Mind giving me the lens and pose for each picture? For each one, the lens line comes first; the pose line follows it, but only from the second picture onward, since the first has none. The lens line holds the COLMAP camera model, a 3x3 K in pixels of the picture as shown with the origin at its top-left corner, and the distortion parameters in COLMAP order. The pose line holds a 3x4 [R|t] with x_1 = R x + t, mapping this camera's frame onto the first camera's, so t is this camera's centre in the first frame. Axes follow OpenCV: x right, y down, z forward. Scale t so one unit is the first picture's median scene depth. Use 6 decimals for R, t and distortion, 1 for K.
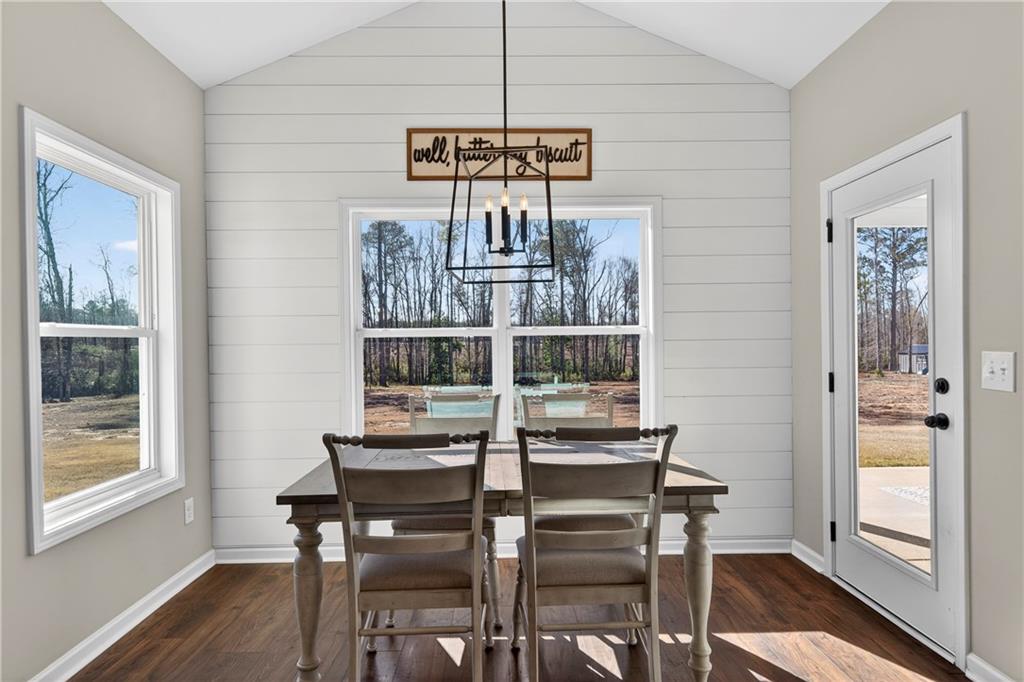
lens RADIAL K [[441.5, 0, 507.2], [0, 441.5, 342.3], [0, 0, 1]] dist [0.001724, 0.000021]
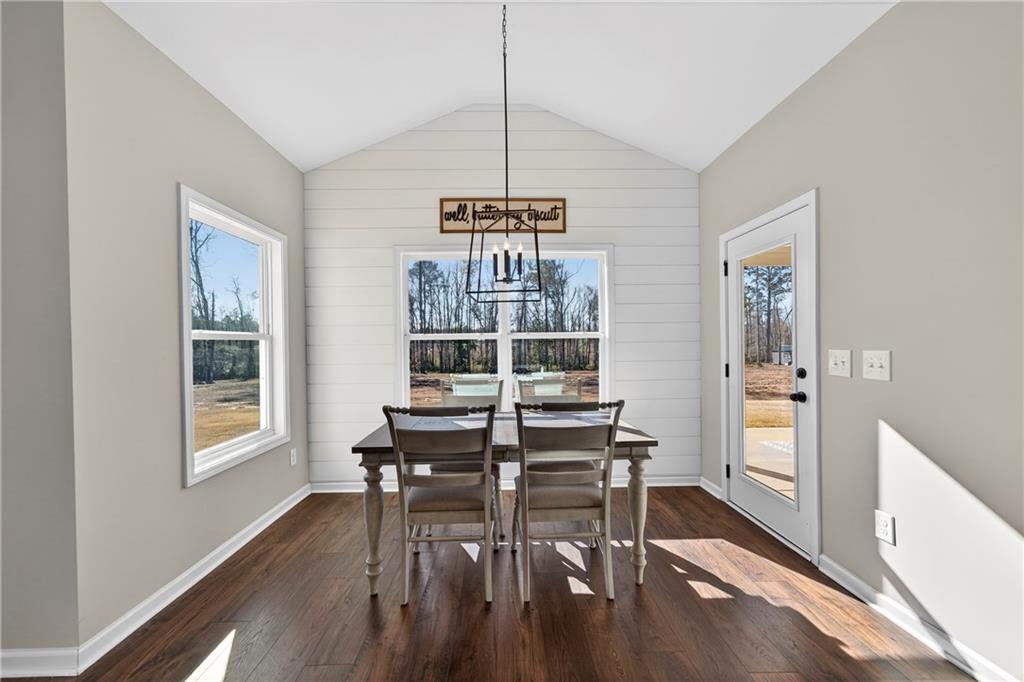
lens RADIAL K [[436.9, 0, 518.8], [0, 436.9, 346.2], [0, 0, 1]] dist [-0.003032, -0.000133]
pose [[0.999812, 0.000273, 0.019393, 0.006864], [-0.000368, 0.999988, 0.004856, 0.001823], [-0.019391, -0.004862, 0.999800, -0.453386]]
